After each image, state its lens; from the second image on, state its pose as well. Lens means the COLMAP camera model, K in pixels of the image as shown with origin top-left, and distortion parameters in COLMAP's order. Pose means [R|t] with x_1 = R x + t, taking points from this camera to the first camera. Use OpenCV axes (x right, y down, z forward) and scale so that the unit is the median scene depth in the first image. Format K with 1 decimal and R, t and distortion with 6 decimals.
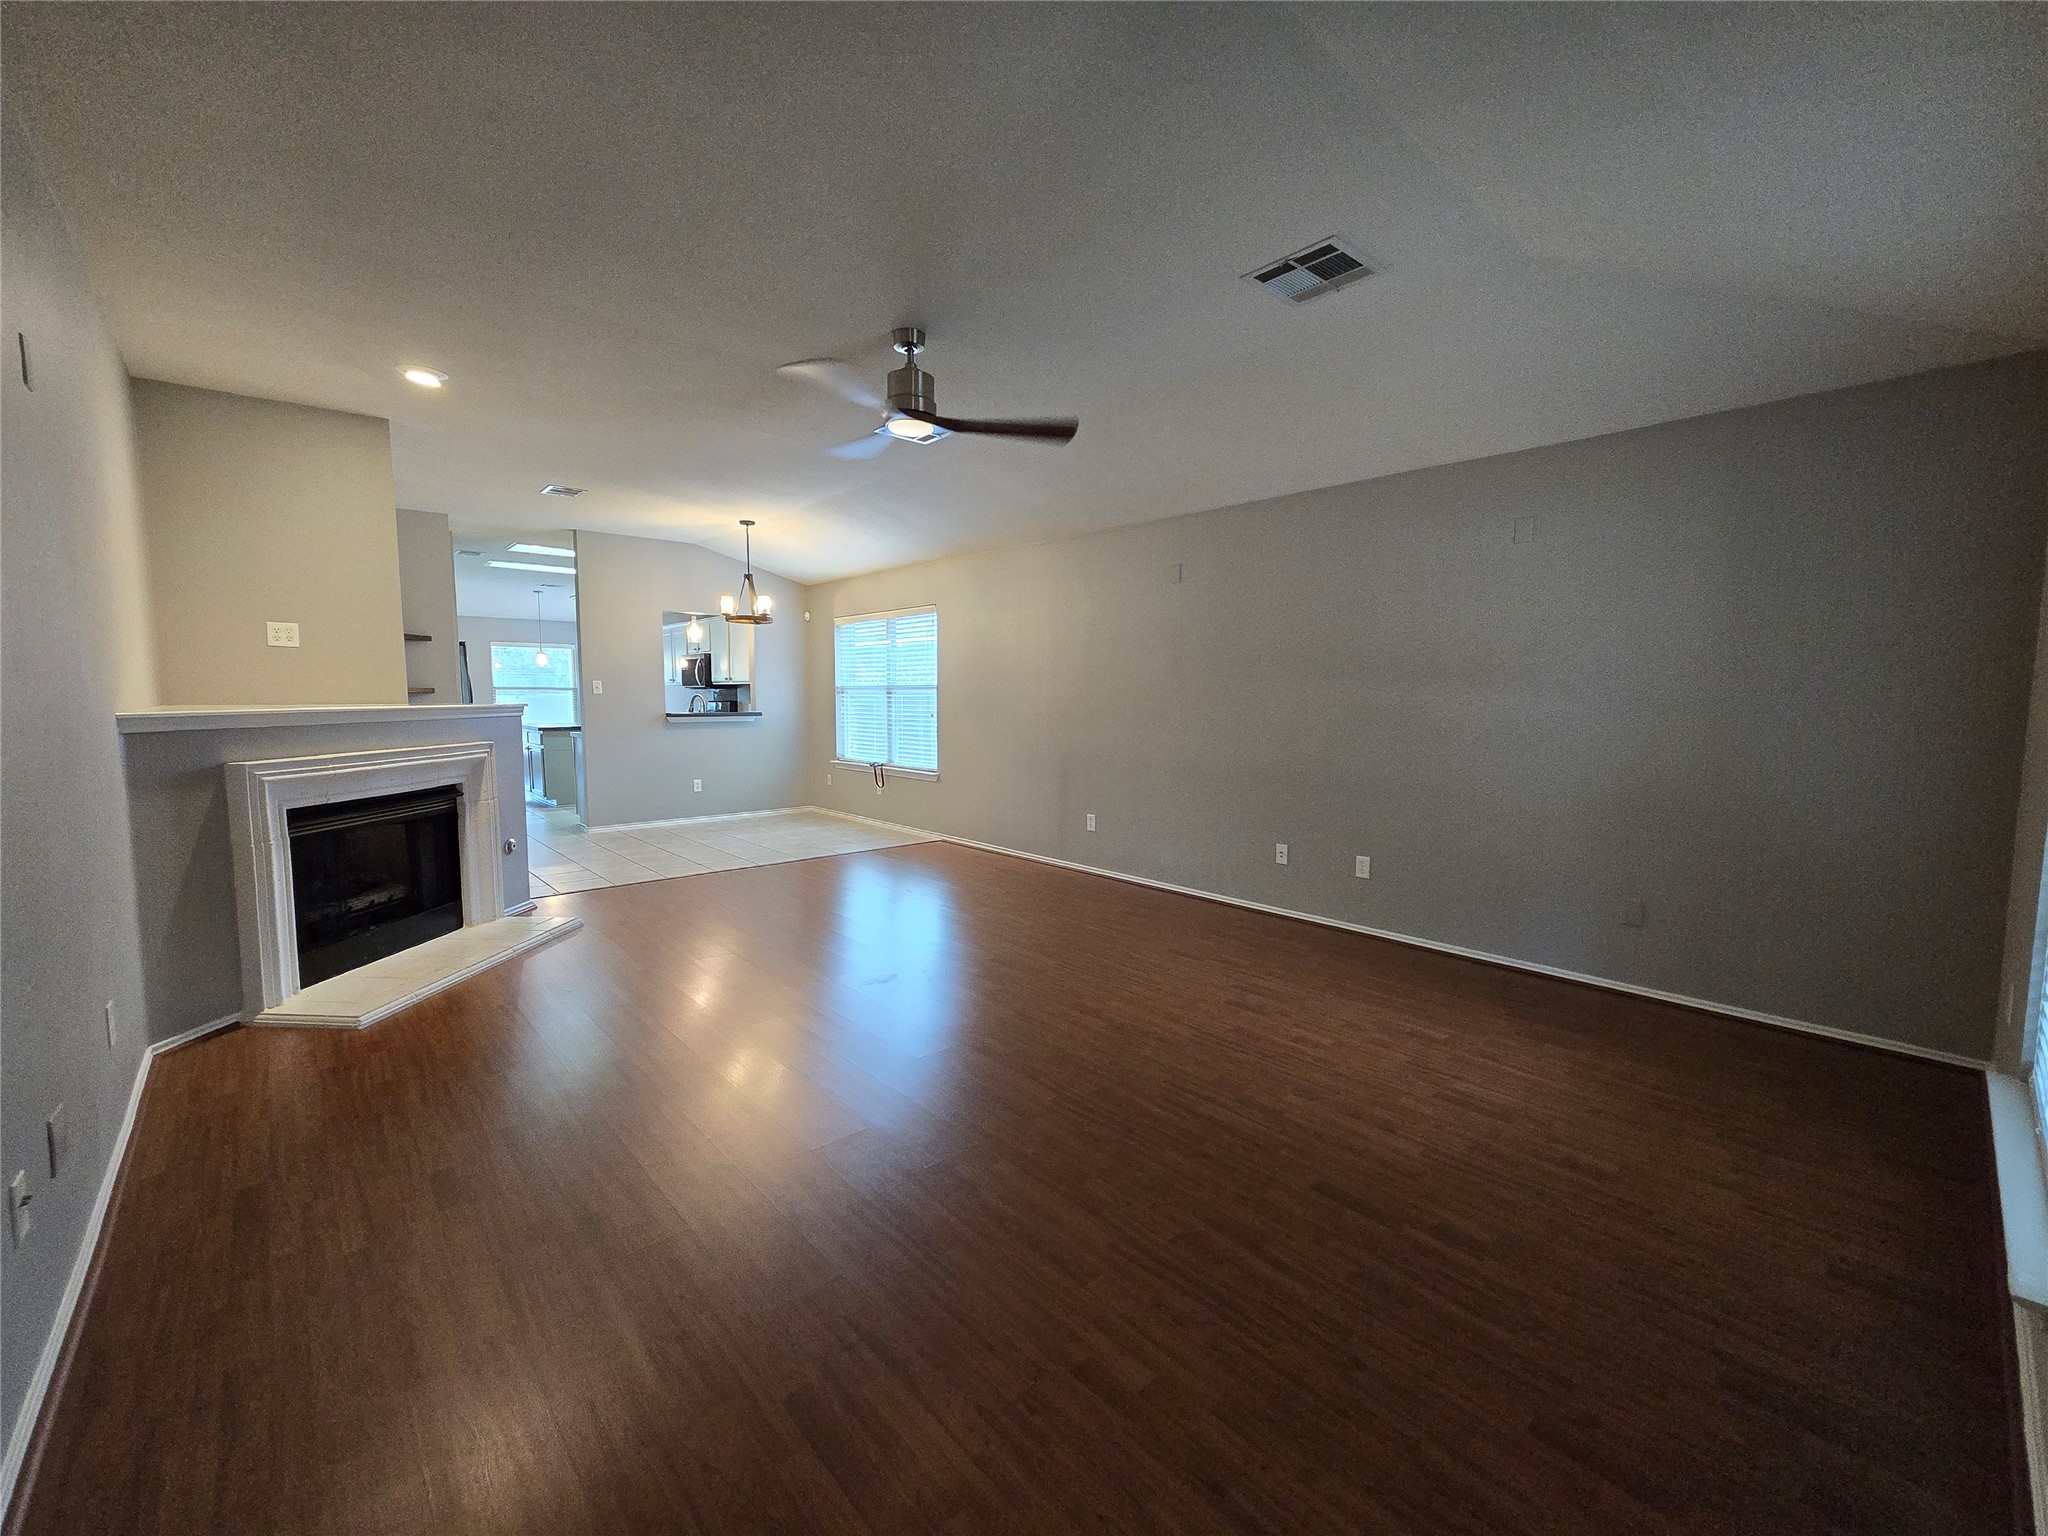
lens RADIAL K [[841.3, 0, 1032.4], [0, 841.3, 766.3], [0, 0, 1]] dist [-0.002878, -0.000568]
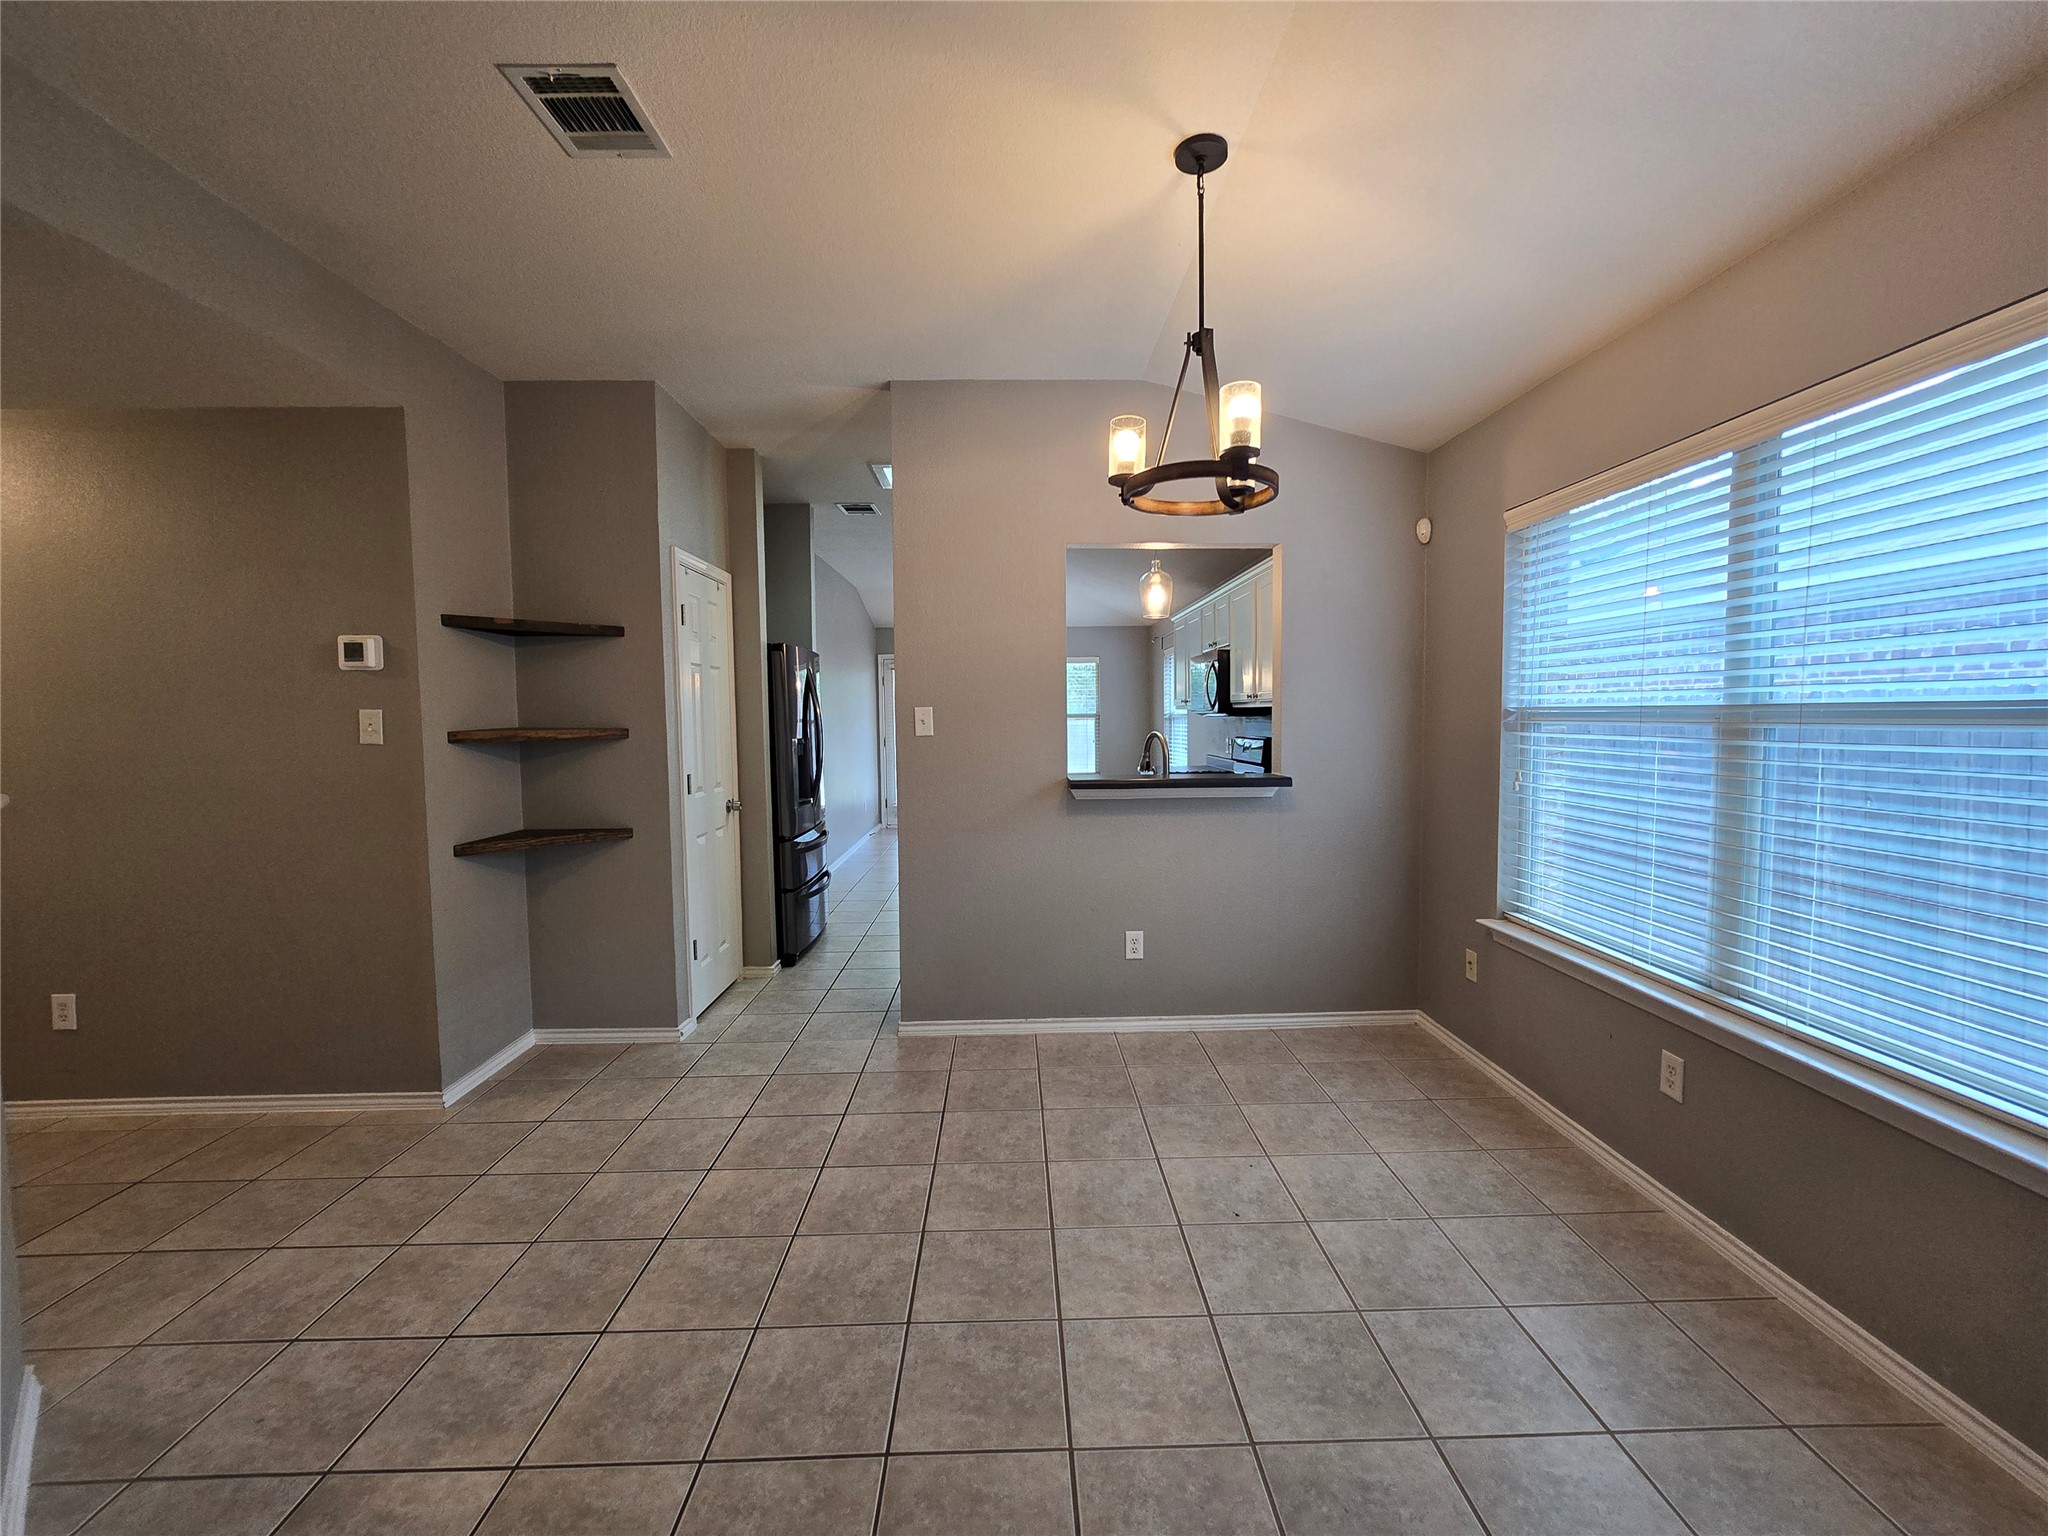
lens RADIAL K [[843.6, 0, 1026.3], [0, 843.6, 765.4], [0, 0, 1]] dist [-0.019449, 0.009119]
pose [[0.755350, 0.025119, -0.654840, -0.278442], [-0.042683, 0.999029, -0.010913, -0.107440], [0.653930, 0.036194, 0.755689, 1.097660]]
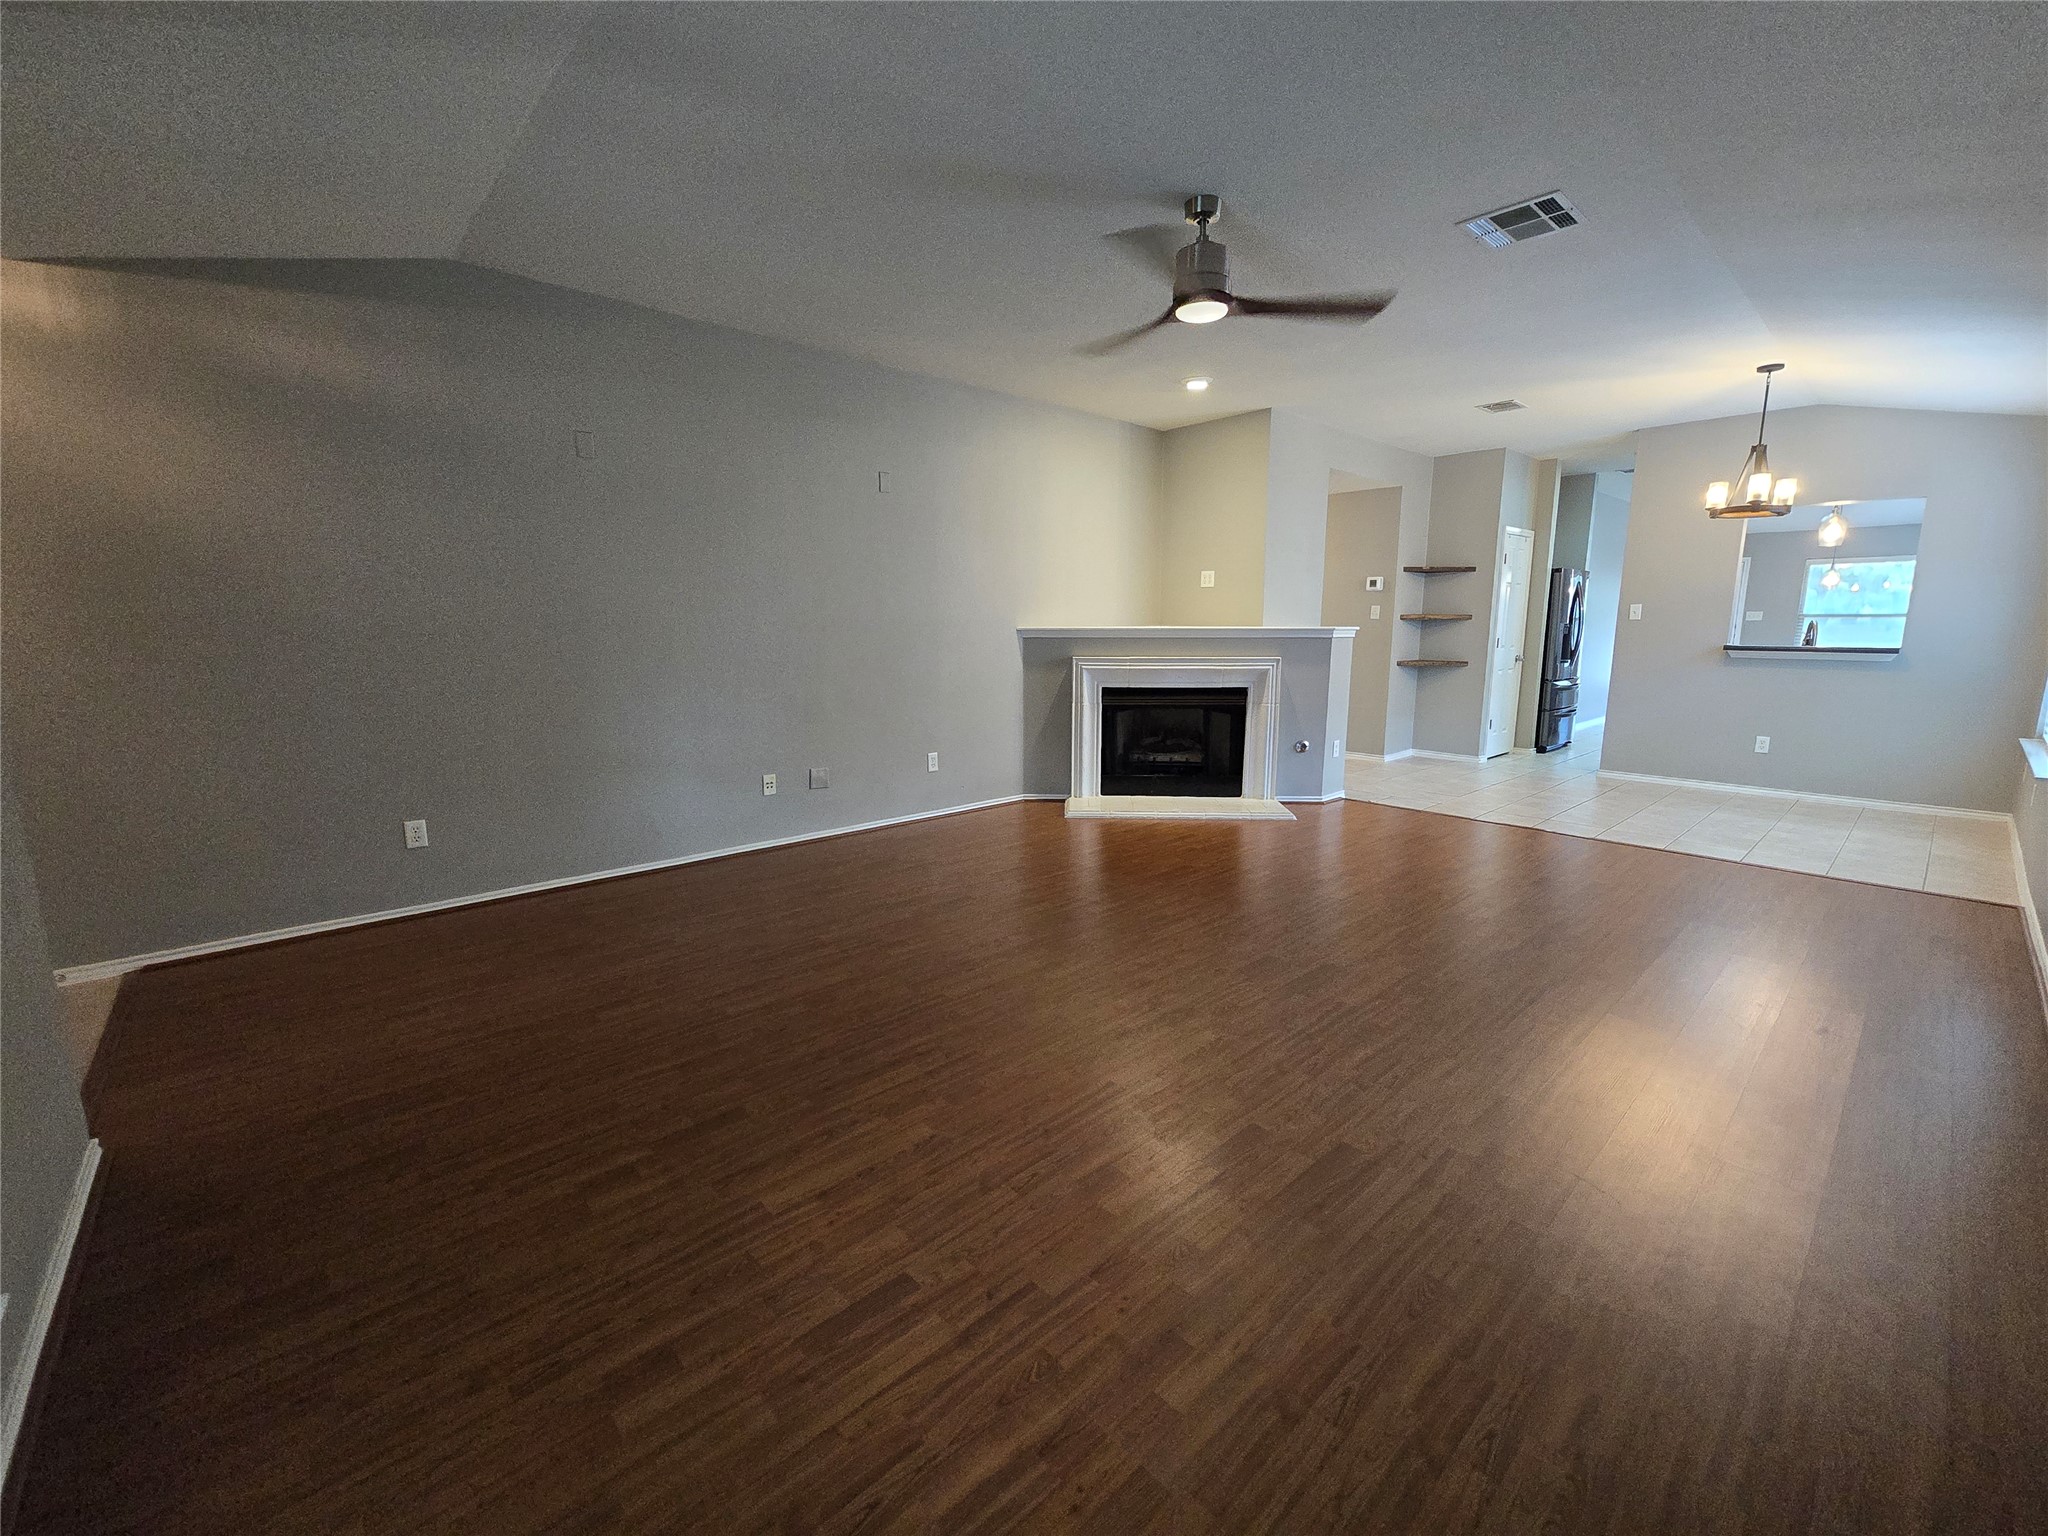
lens RADIAL K [[839.4, 0, 1020.5], [0, 839.4, 763.4], [0, 0, 1]] dist [-0.008343, 0.000059]
pose [[-0.004233, 0.163249, -0.986576, 0.570905], [-0.086105, 0.982861, 0.163003, -0.042200], [0.996277, 0.085639, 0.009896, 0.590973]]
